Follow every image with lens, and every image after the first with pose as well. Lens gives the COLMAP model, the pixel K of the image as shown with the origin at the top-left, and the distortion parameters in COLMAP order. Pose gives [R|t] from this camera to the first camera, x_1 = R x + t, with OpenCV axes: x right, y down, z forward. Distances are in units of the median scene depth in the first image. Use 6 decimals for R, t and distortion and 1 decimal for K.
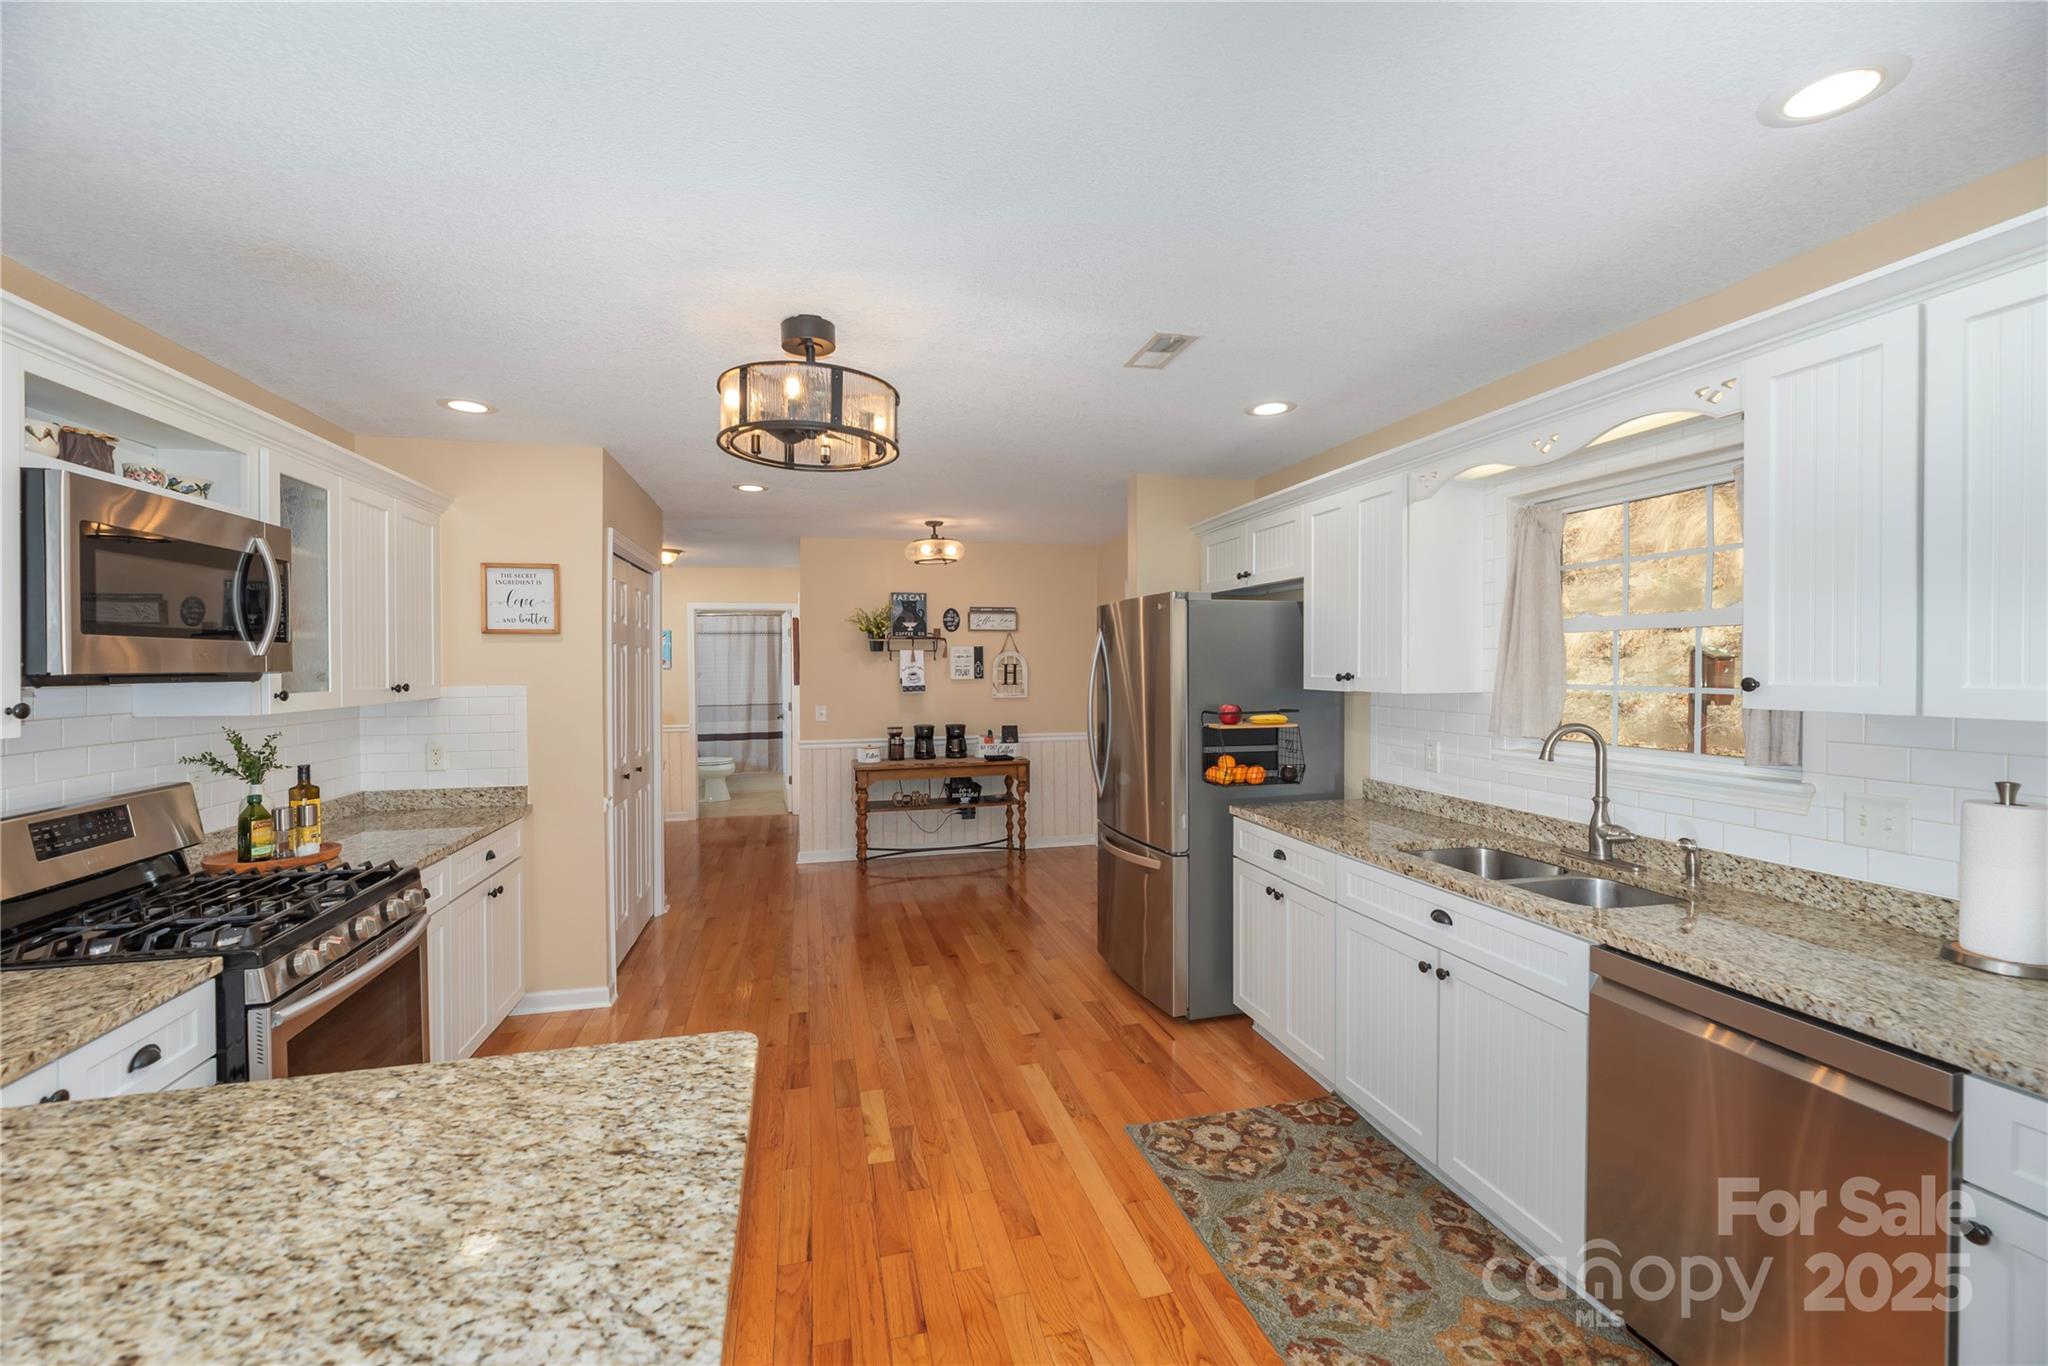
lens RADIAL K [[847.8, 0, 1020.6], [0, 847.8, 676.5], [0, 0, 1]] dist [0.000003, -0.000030]
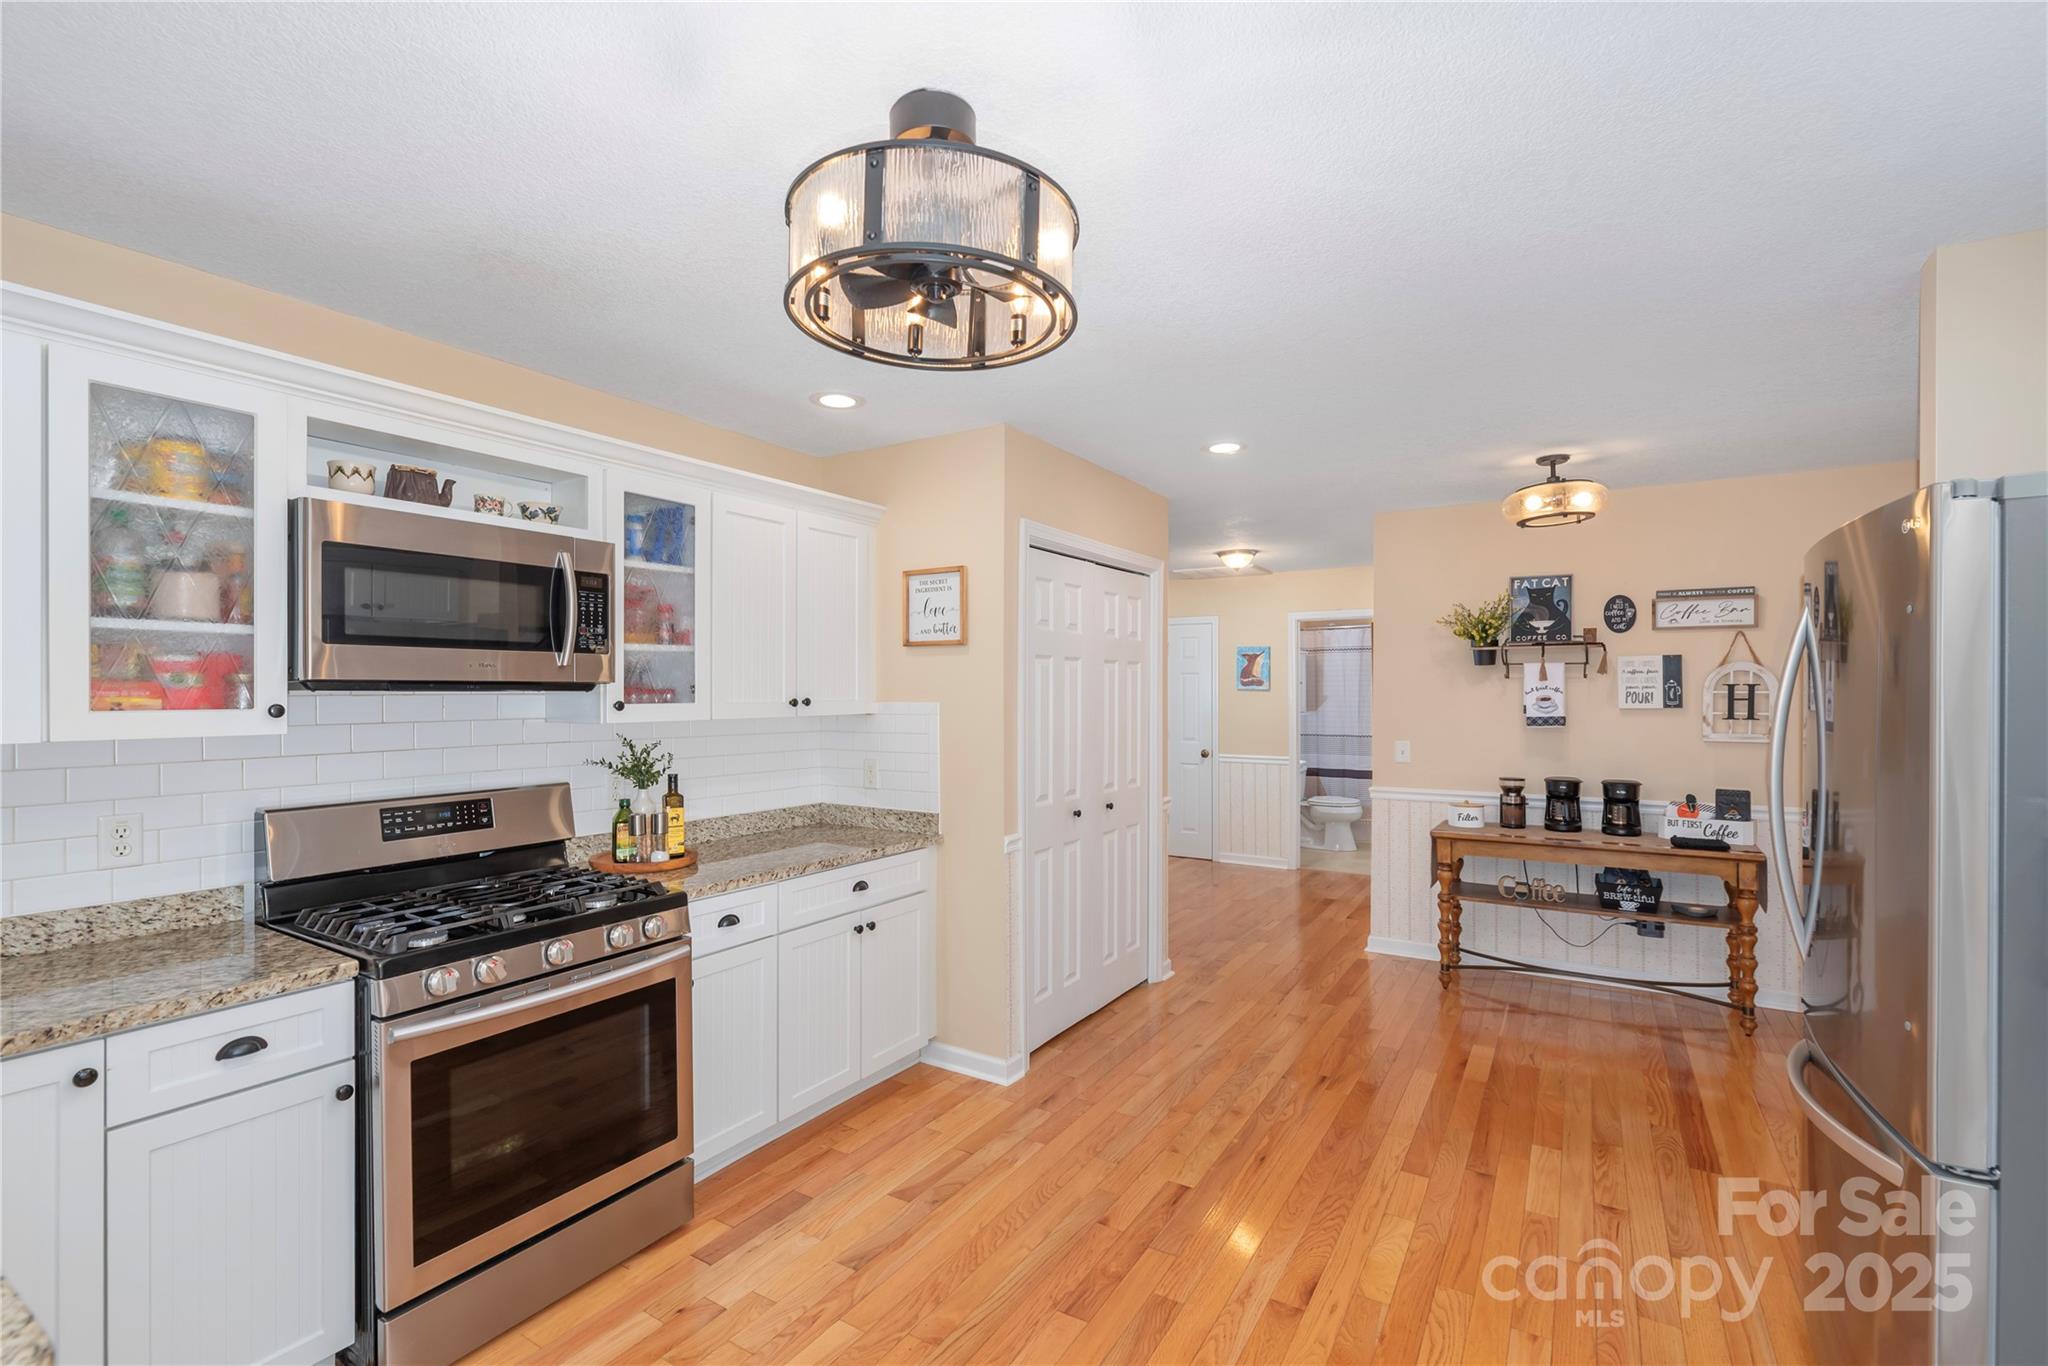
lens RADIAL K [[912.7, 0, 1017.5], [0, 912.7, 690.4], [0, 0, 1]] dist [0.001365, 0.000151]
pose [[0.691703, 0.006332, -0.722155, 0.180446], [-0.015570, 0.999860, -0.006146, 0.002152], [0.722015, 0.015496, 0.691704, 0.387093]]
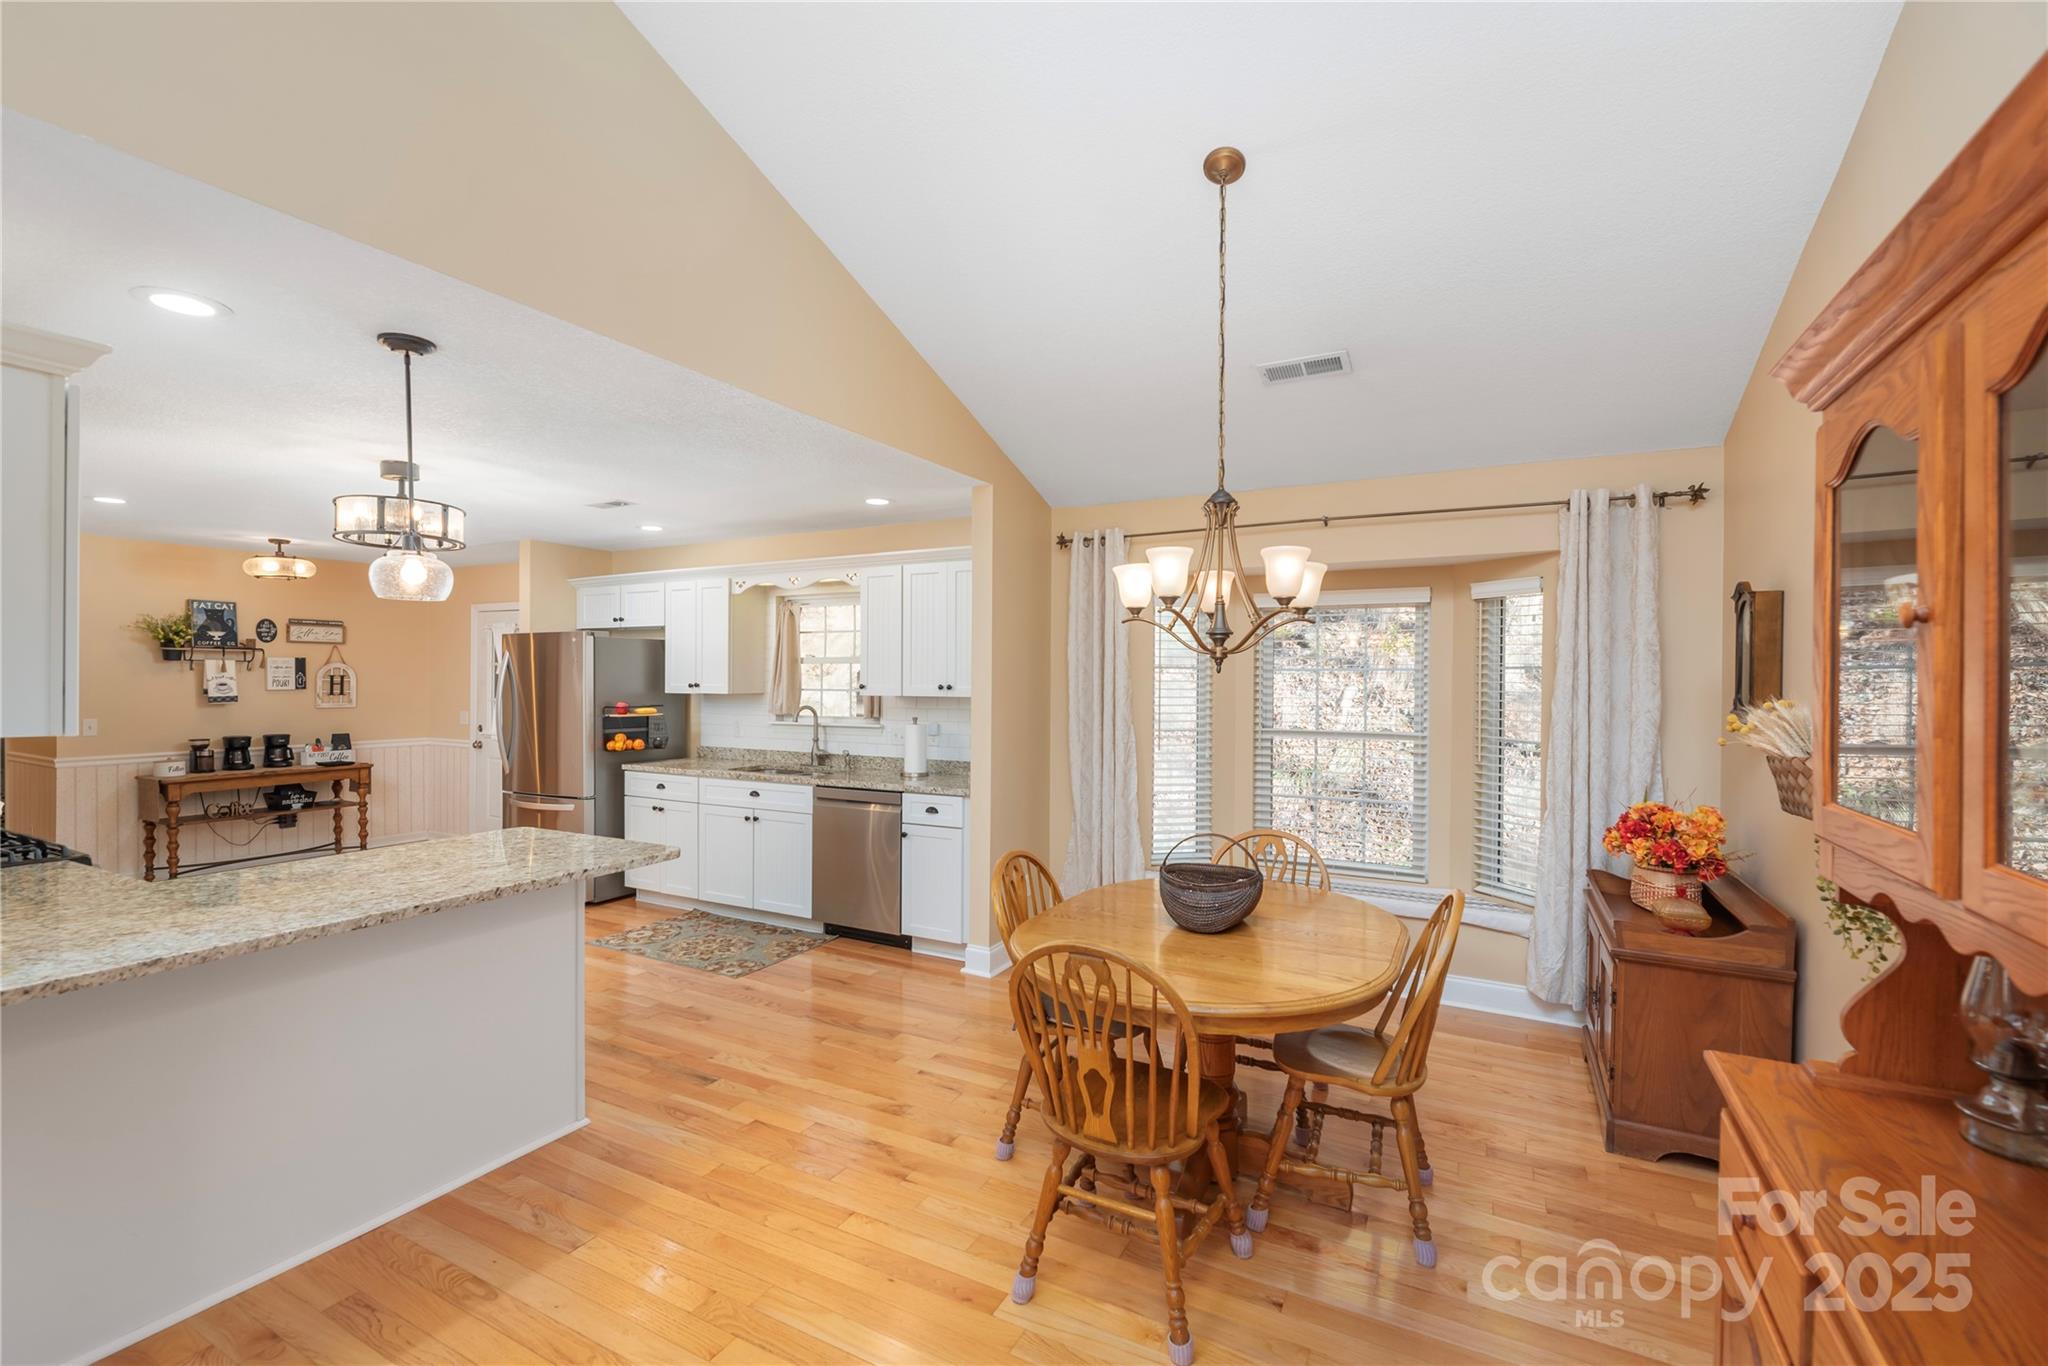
lens RADIAL K [[889.0, 0, 1023.2], [0, 889.0, 688.2], [0, 0, 1]] dist [-0.000391, 0.000123]
pose [[0.672923, 0.000685, 0.739712, -0.471397], [0.002520, 0.999992, -0.003218, 0.012847], [-0.739708, 0.004029, 0.672916, -0.678437]]
